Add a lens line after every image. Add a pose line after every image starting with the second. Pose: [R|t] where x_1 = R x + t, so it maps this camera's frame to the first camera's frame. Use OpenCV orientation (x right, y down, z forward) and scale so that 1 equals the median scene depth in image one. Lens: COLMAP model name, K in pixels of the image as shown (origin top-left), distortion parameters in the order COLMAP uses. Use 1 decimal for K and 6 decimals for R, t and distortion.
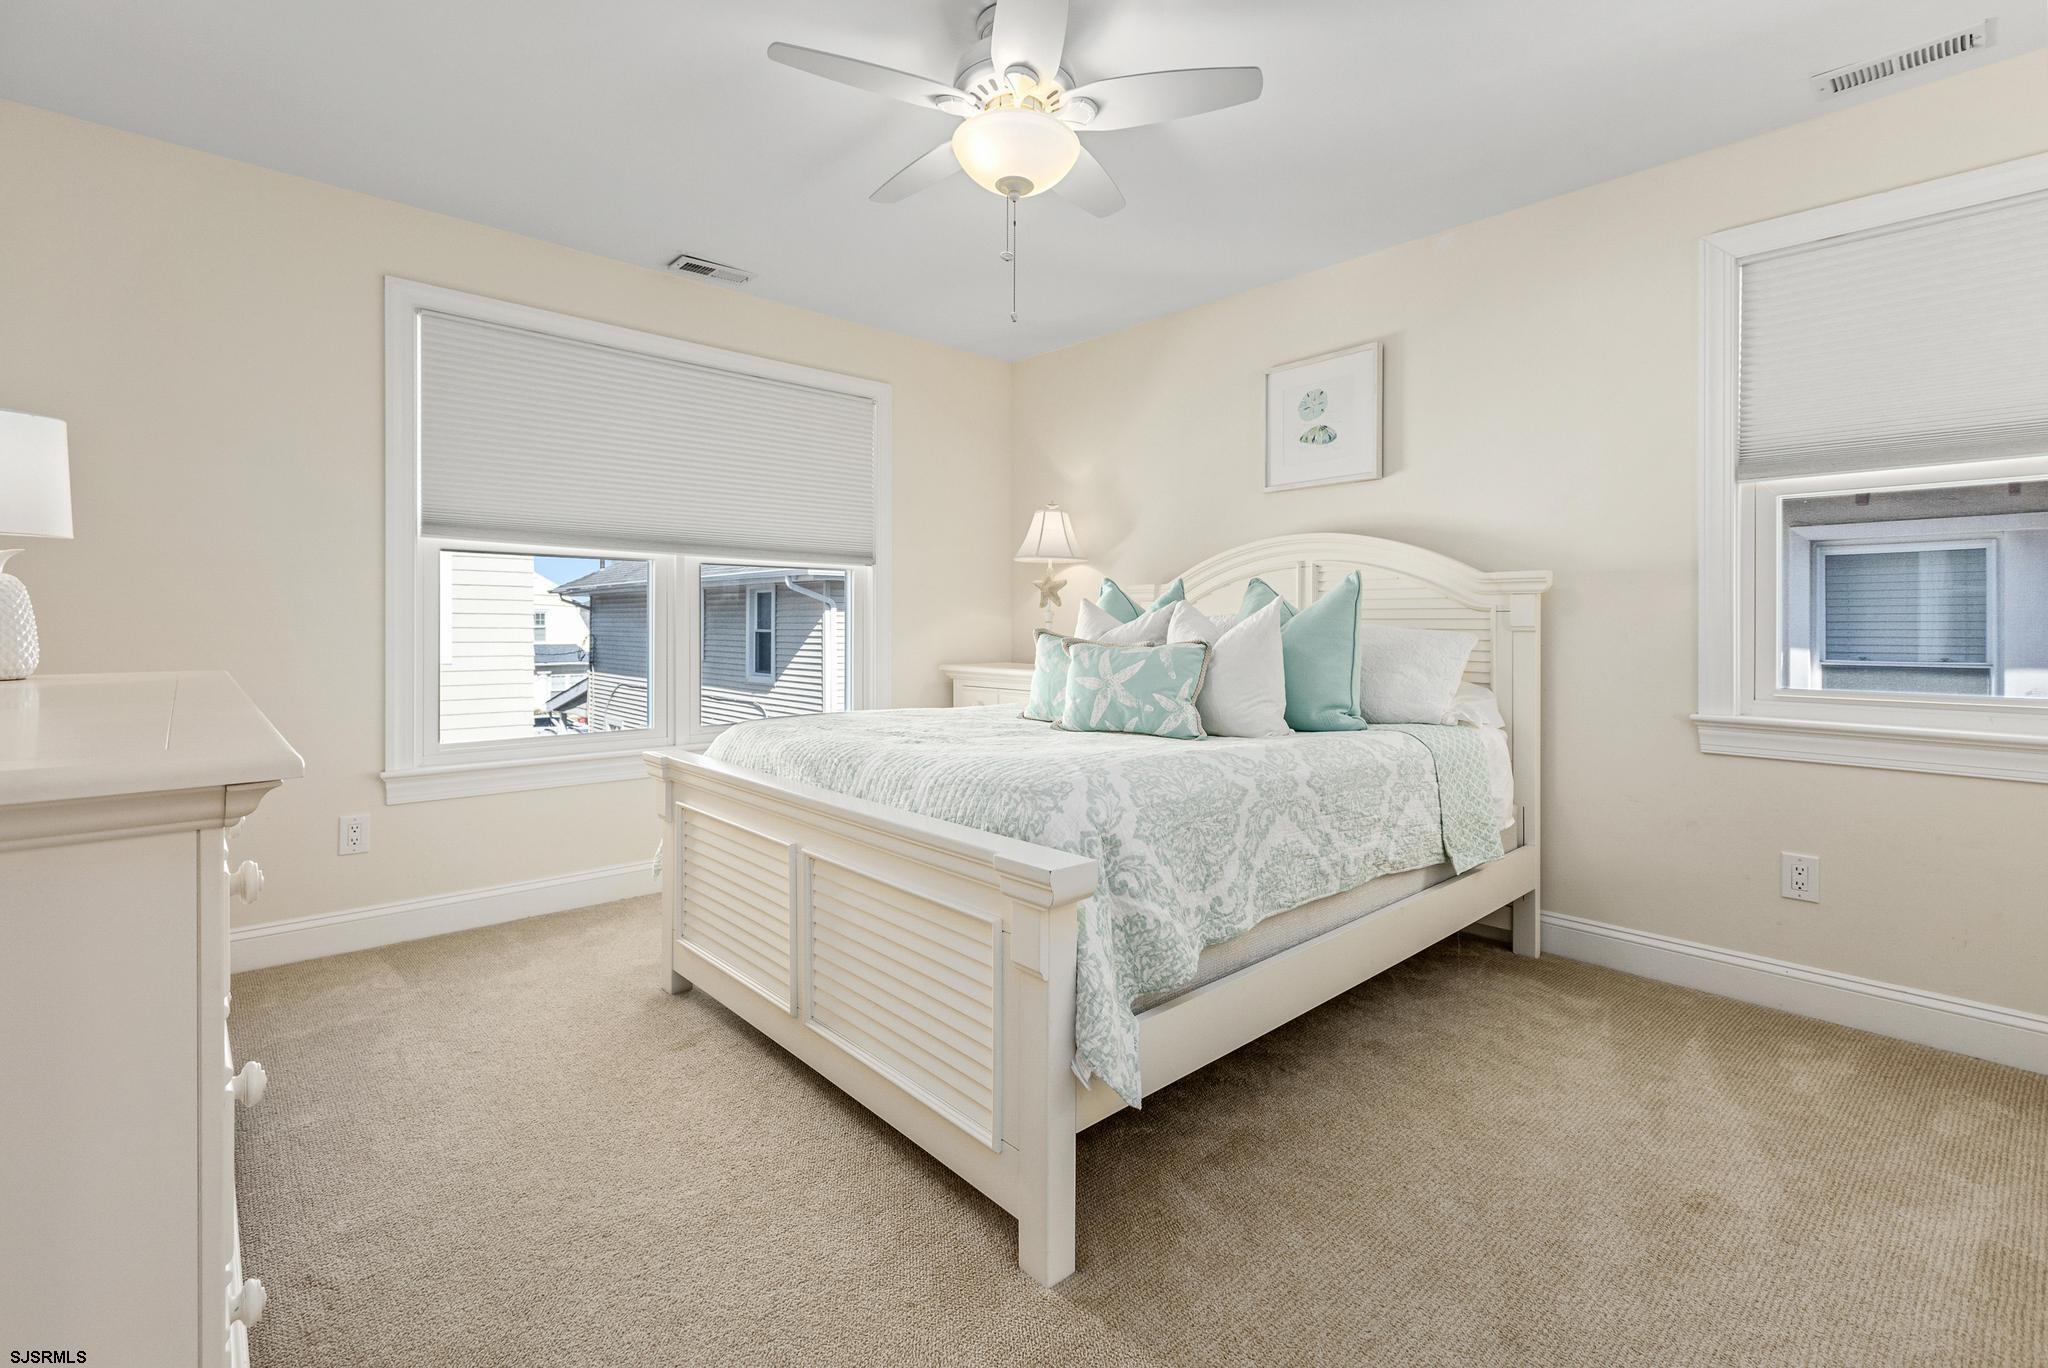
lens RADIAL K [[910.8, 0, 1021.2], [0, 910.8, 634.8], [0, 0, 1]] dist [-0.002021, -0.000078]
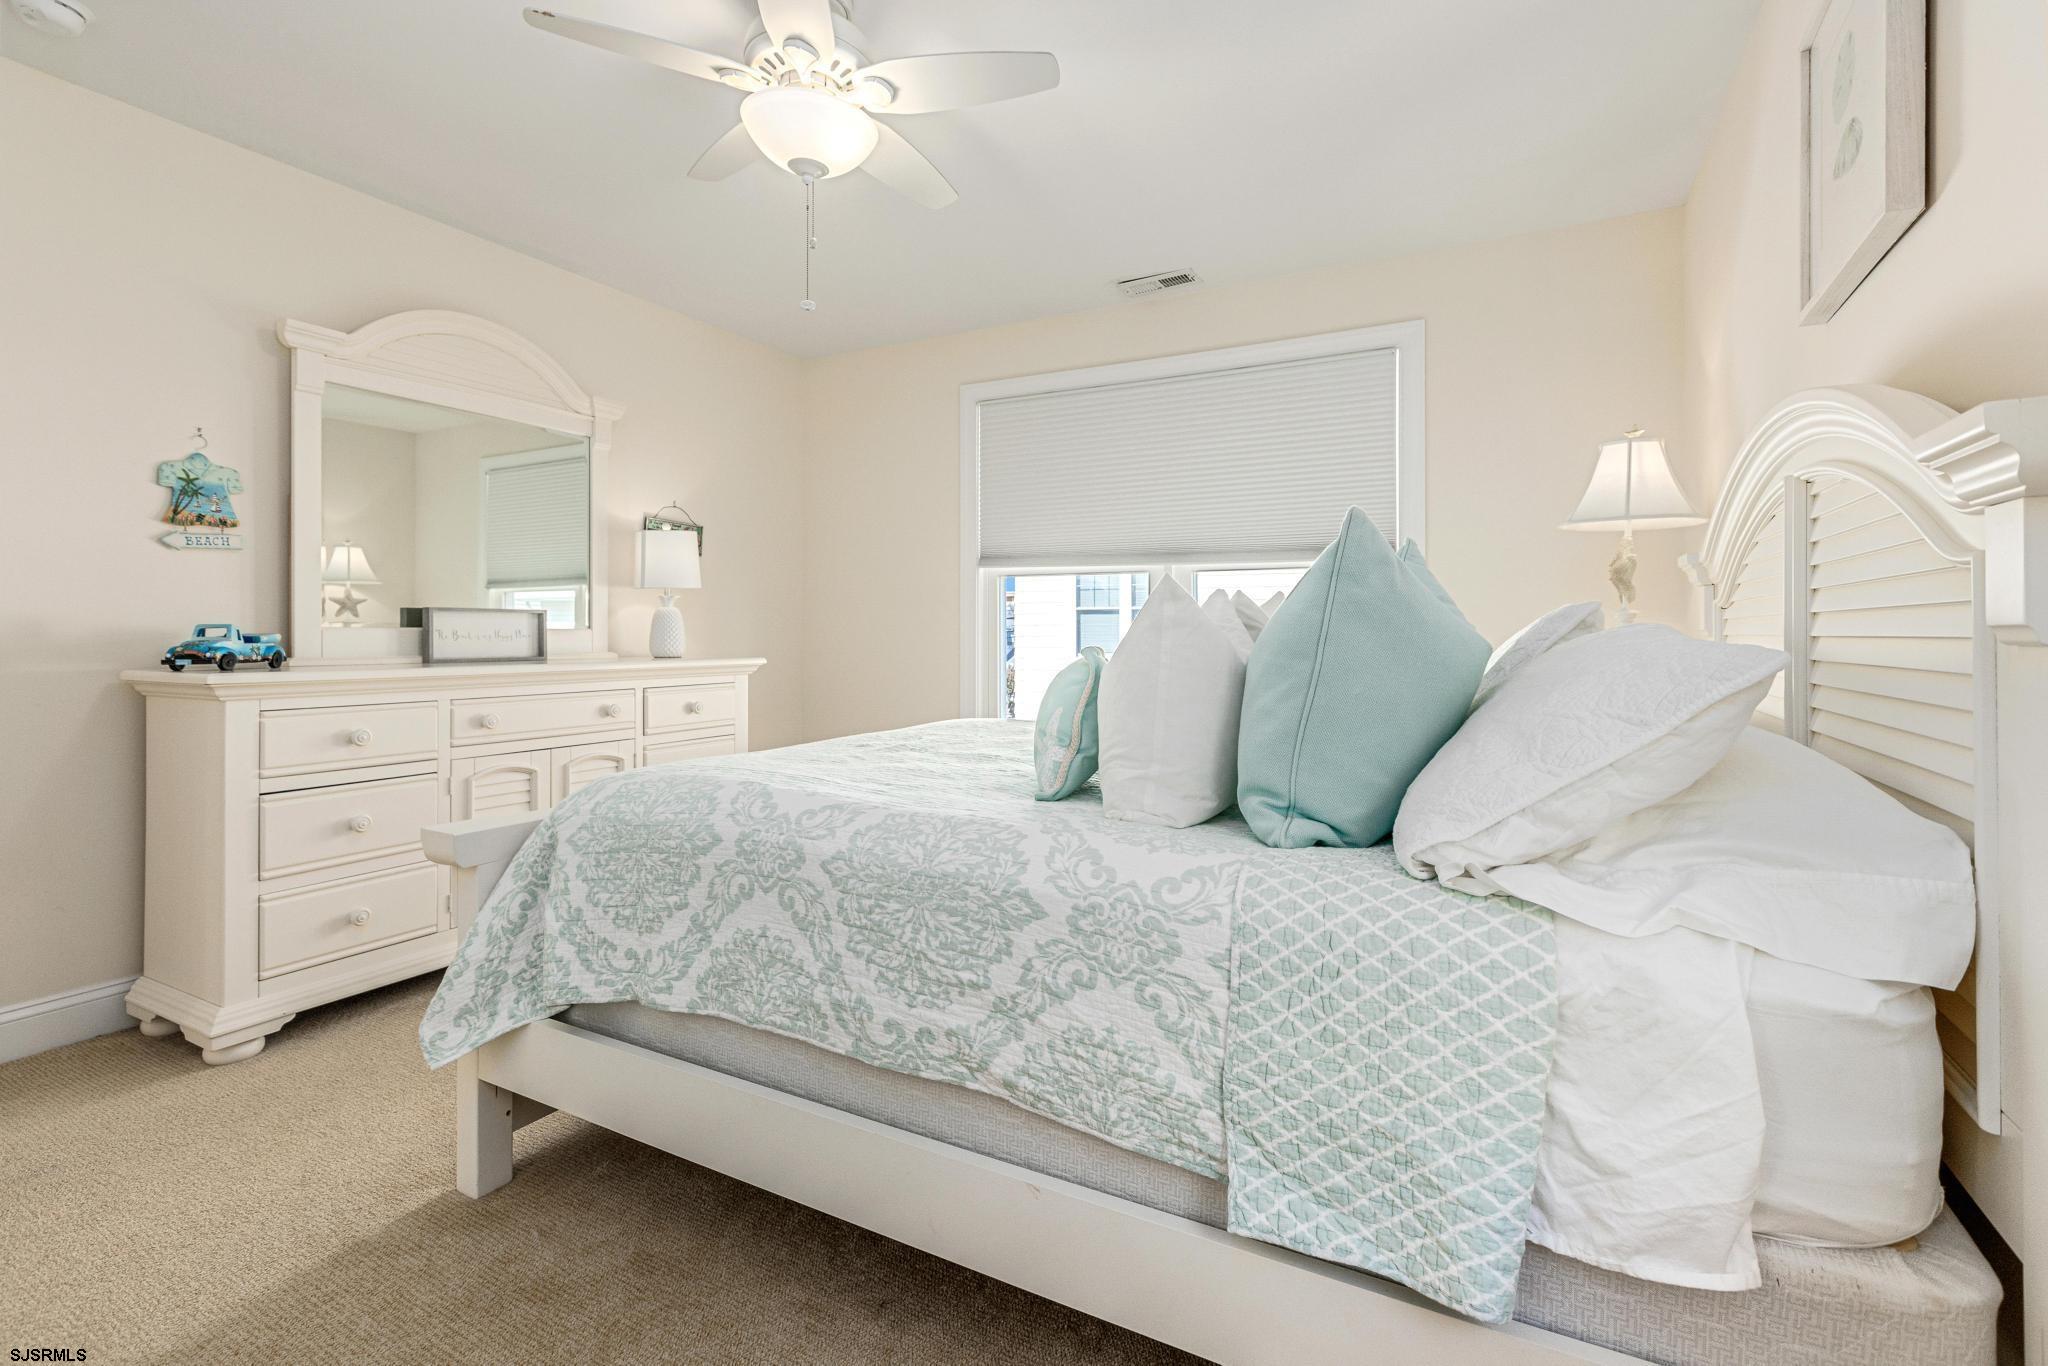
lens RADIAL K [[922.1, 0, 1026.4], [0, 922.1, 624.0], [0, 0, 1]] dist [0.000731, 0.000336]
pose [[0.330564, -0.010418, -0.943726, 1.035969], [-0.010259, 0.999840, -0.014631, -0.006273], [0.943728, 0.014518, 0.330404, 0.942675]]
